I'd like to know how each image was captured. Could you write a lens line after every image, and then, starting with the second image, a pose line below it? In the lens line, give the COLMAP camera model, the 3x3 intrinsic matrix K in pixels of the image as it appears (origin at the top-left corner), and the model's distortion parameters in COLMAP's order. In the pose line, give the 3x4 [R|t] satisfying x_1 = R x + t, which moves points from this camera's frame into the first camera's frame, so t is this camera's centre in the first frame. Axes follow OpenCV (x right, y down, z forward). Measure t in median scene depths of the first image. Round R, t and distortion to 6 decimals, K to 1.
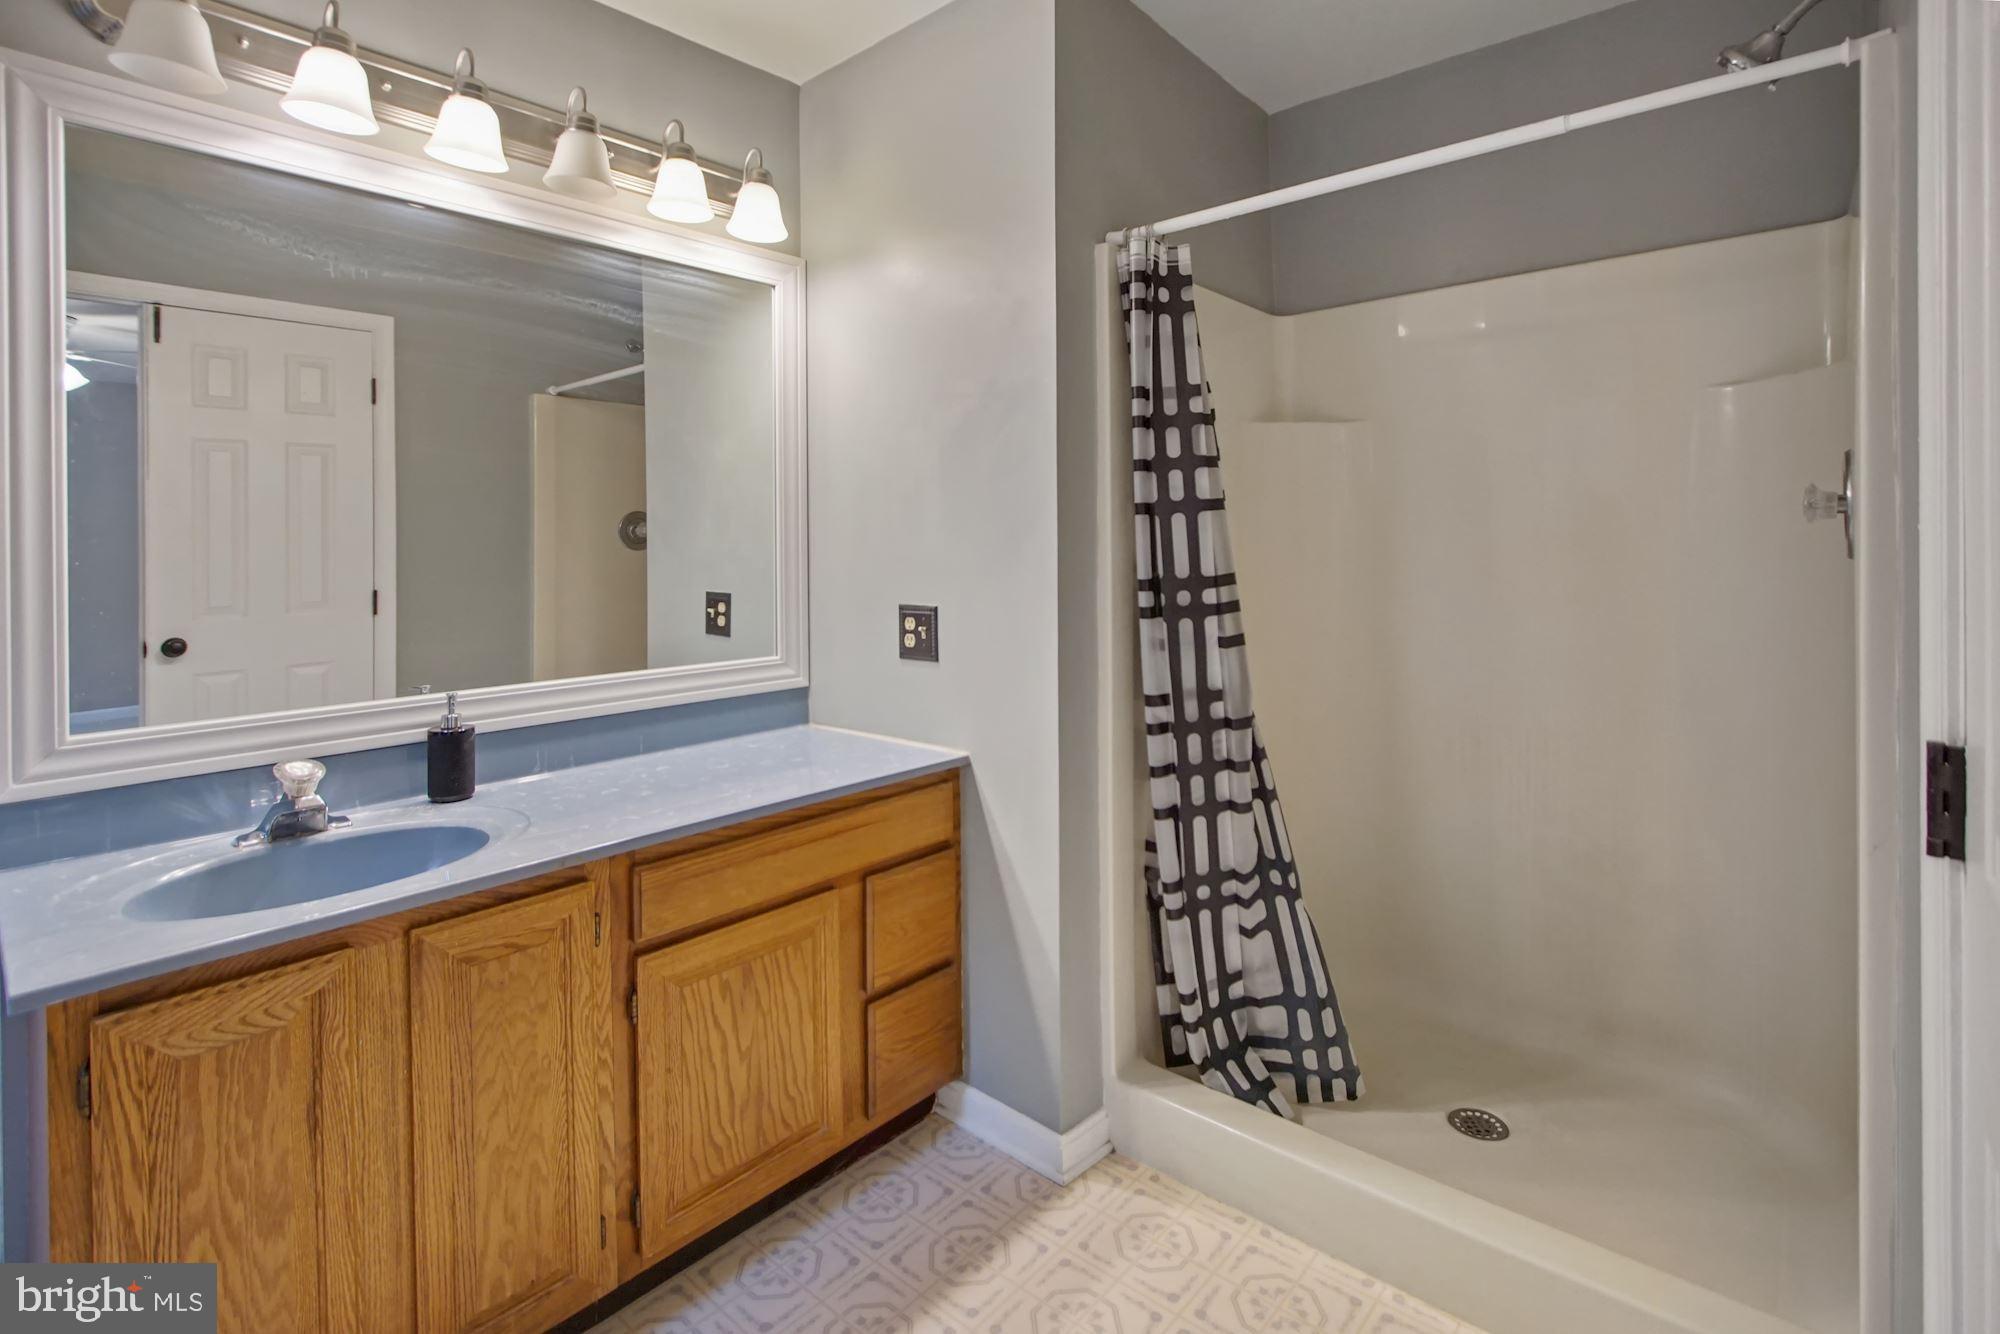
lens RADIAL K [[948.1, 0, 1002.4], [0, 948.1, 524.6], [0, 0, 1]] dist [-0.020780, 0.000592]
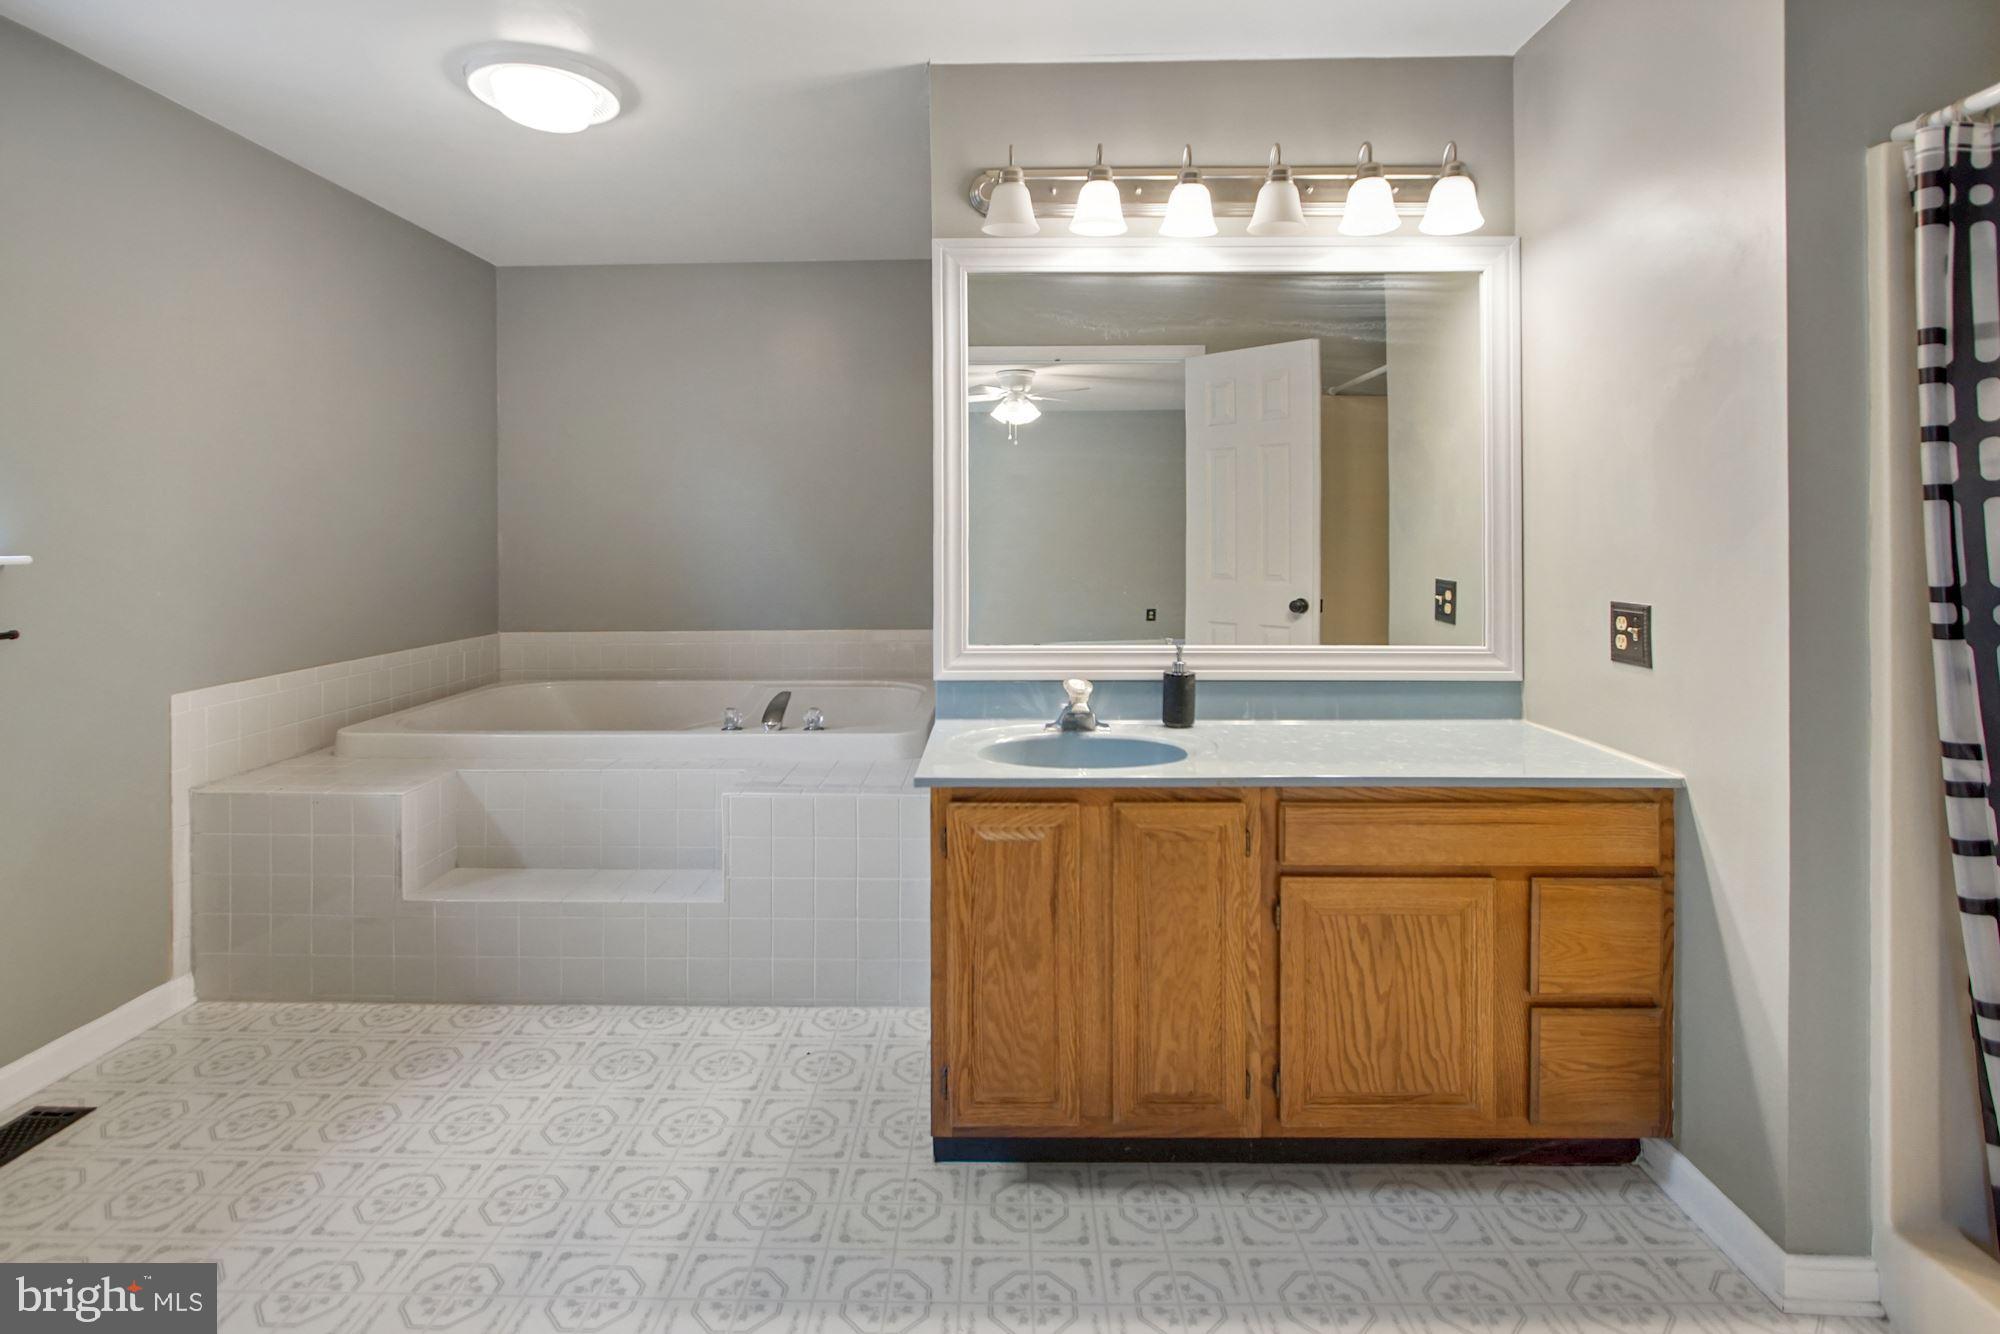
lens RADIAL K [[948.5, 0, 990.8], [0, 948.5, 538.0], [0, 0, 1]] dist [-0.001108, -0.011638]
pose [[0.642005, 0.012142, -0.766604, 0.254584], [0.010693, 0.999636, 0.024788, -0.006964], [0.766626, -0.024111, 0.641641, -0.047051]]
